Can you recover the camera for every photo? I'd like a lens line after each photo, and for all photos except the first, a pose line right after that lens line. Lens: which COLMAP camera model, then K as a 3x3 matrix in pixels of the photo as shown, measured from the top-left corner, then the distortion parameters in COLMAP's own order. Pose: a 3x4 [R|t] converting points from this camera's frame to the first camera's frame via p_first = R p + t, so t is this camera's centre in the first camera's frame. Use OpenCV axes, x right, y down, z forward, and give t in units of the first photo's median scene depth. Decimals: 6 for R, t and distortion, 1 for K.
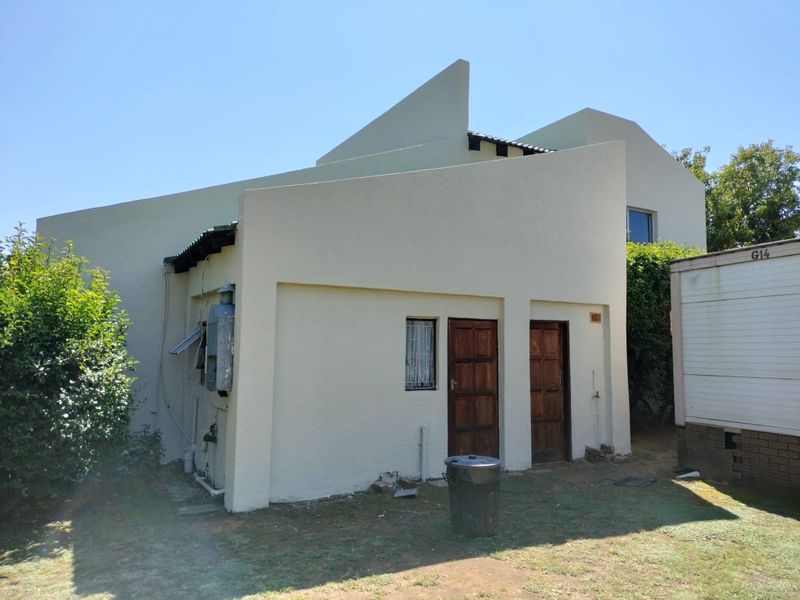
lens RADIAL K [[600.1, 0, 399.0], [0, 600.1, 300.7], [0, 0, 1]] dist [-0.020589, -0.003704]
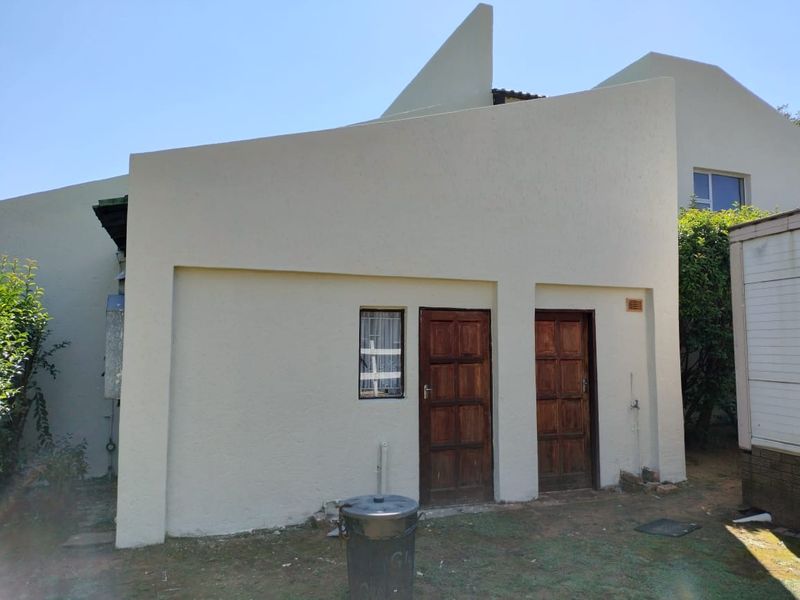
lens RADIAL K [[600.1, 0, 401.2], [0, 600.1, 298.1], [0, 0, 1]] dist [-0.020589, -0.003704]
pose [[0.983055, -0.016969, -0.182524, 0.196243], [0.018250, 0.999819, 0.005340, 0.010665], [0.182401, -0.008581, 0.983187, 0.205255]]
